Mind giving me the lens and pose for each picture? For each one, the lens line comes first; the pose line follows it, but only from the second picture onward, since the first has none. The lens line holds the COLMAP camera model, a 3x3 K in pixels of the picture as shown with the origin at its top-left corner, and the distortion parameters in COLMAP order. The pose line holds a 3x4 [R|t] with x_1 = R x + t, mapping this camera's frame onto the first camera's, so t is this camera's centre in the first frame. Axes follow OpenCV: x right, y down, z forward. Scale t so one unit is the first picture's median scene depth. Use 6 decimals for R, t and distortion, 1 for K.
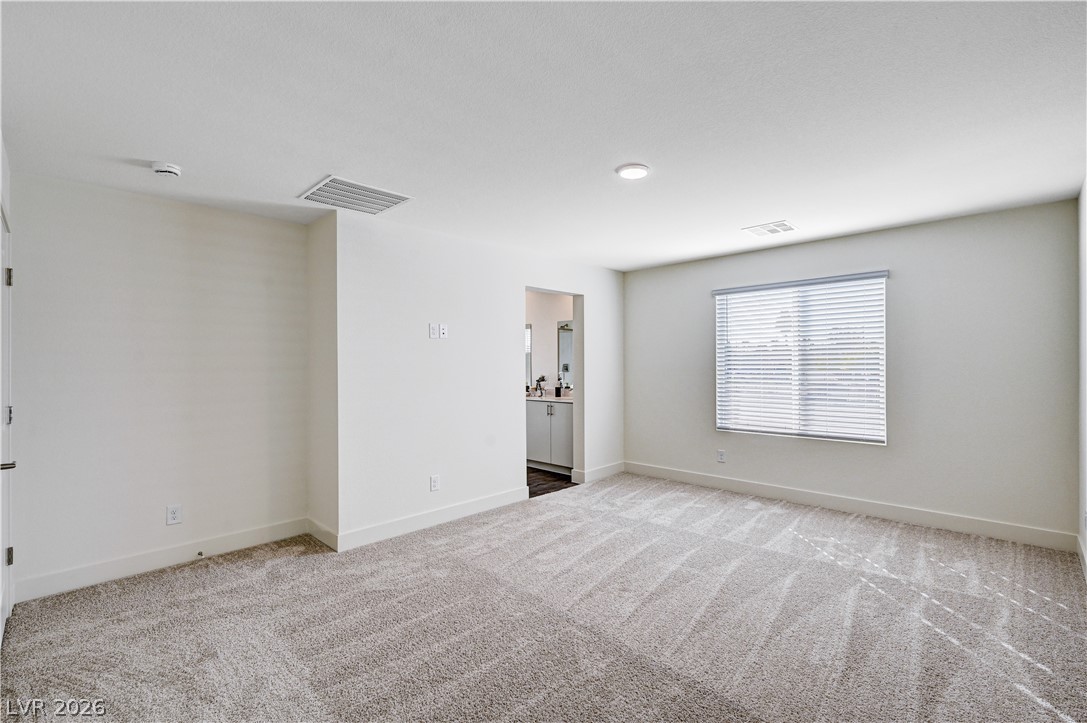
lens RADIAL K [[489.2, 0, 543.5], [0, 489.2, 361.5], [0, 0, 1]] dist [0.000046, -0.000039]
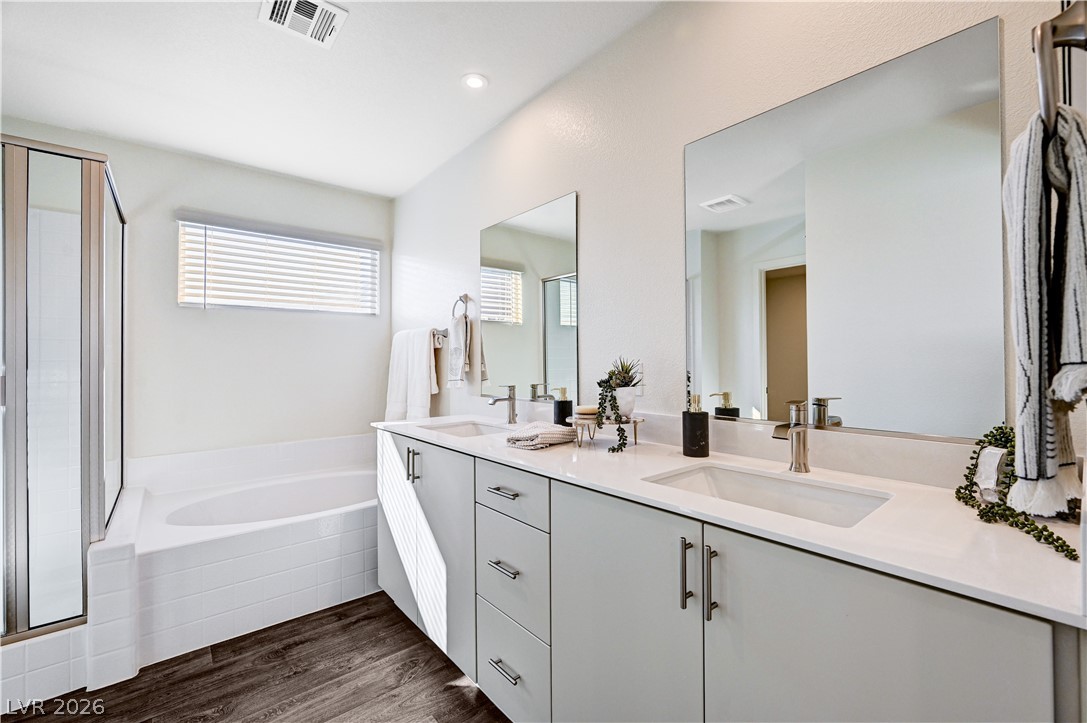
lens RADIAL K [[449.4, 0, 543.5], [0, 449.4, 361.5], [0, 0, 1]] dist [-0.000041, 0.000048]
pose [[0.995642, -0.005428, -0.093095, -0.021537], [0.005669, 0.999981, 0.002331, 0.027345], [0.093081, -0.002849, 0.995654, 0.769569]]
